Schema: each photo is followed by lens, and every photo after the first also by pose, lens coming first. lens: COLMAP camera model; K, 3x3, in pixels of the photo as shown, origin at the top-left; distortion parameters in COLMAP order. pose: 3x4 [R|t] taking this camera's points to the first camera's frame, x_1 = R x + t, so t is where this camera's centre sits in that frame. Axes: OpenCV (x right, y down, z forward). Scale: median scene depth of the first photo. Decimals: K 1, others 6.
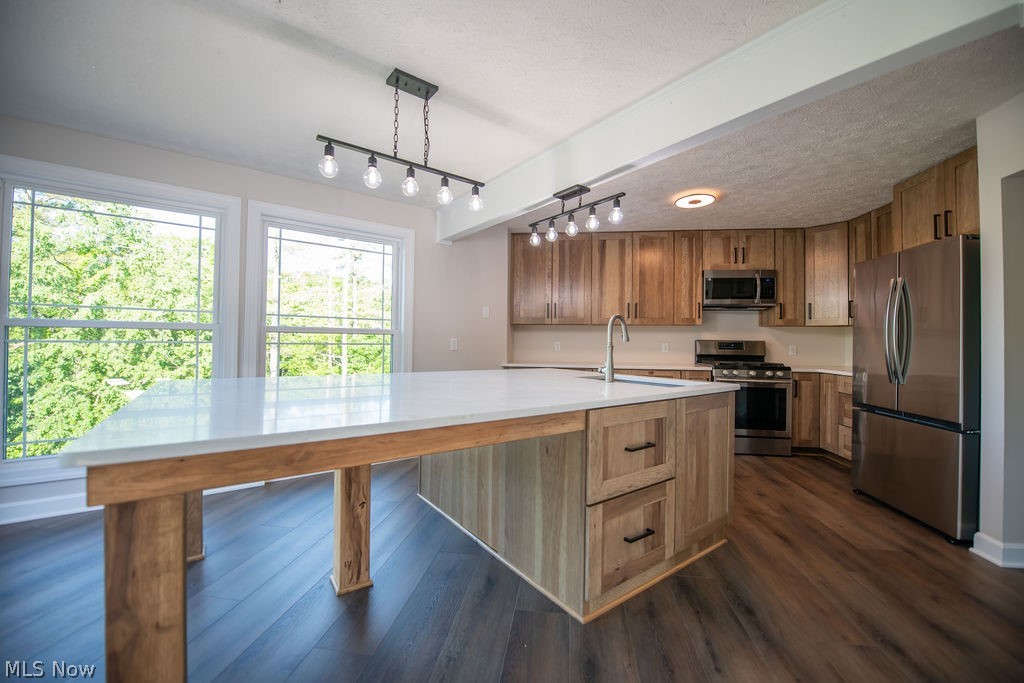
lens RADIAL K [[407.7, 0, 515.2], [0, 407.7, 338.4], [0, 0, 1]] dist [-0.017248, -0.002206]
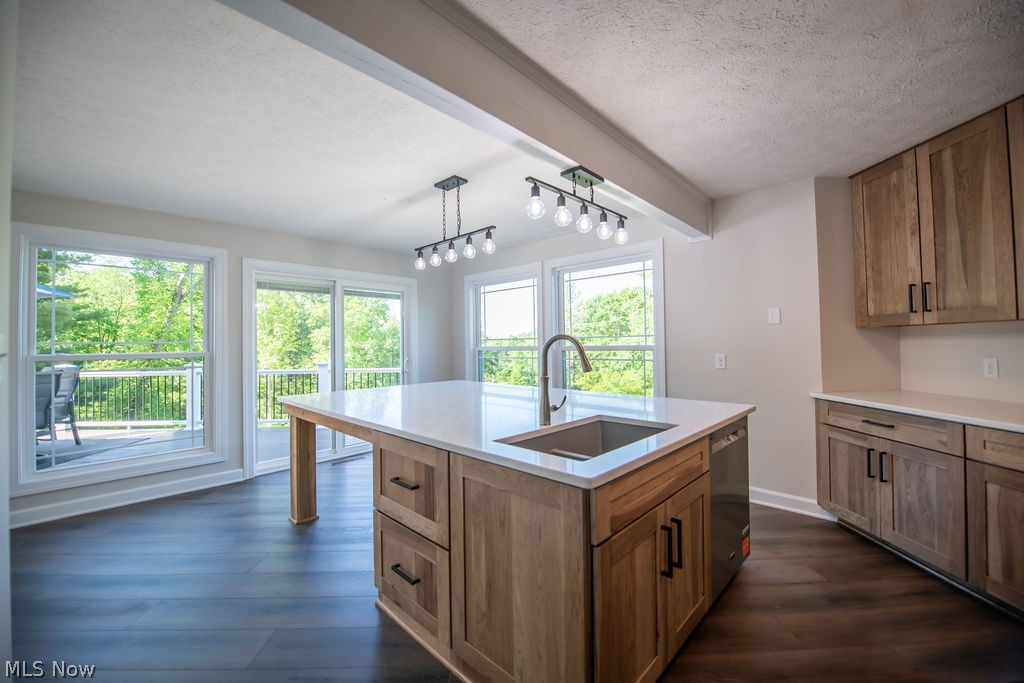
lens RADIAL K [[407.7, 0, 512.8], [0, 407.7, 337.3], [0, 0, 1]] dist [-0.017248, -0.002206]
pose [[0.161296, -0.032552, -0.986369, 0.964941], [0.026744, 0.999233, -0.028604, -0.035194], [0.986544, -0.021765, 0.162043, 0.805810]]
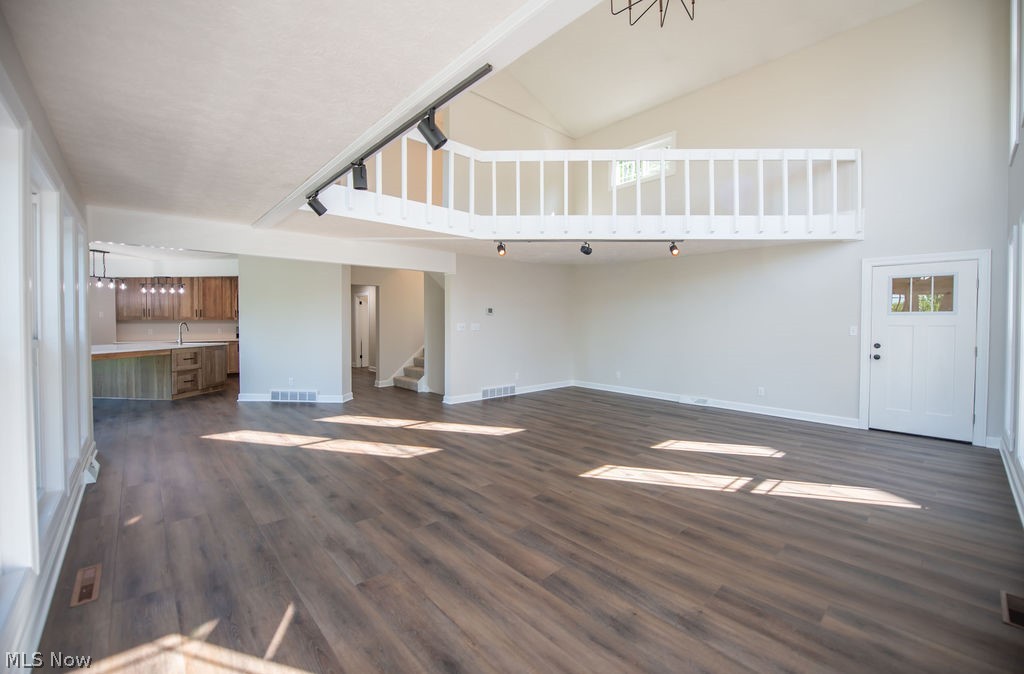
lens RADIAL K [[415.5, 0, 518.4], [0, 415.5, 330.2], [0, 0, 1]] dist [-0.016800, -0.000767]
pose [[0.639413, -0.026187, 0.768417, -0.511015], [-0.004180, 0.999287, 0.037533, -0.126372], [-0.768852, -0.027212, 0.638848, -2.911151]]
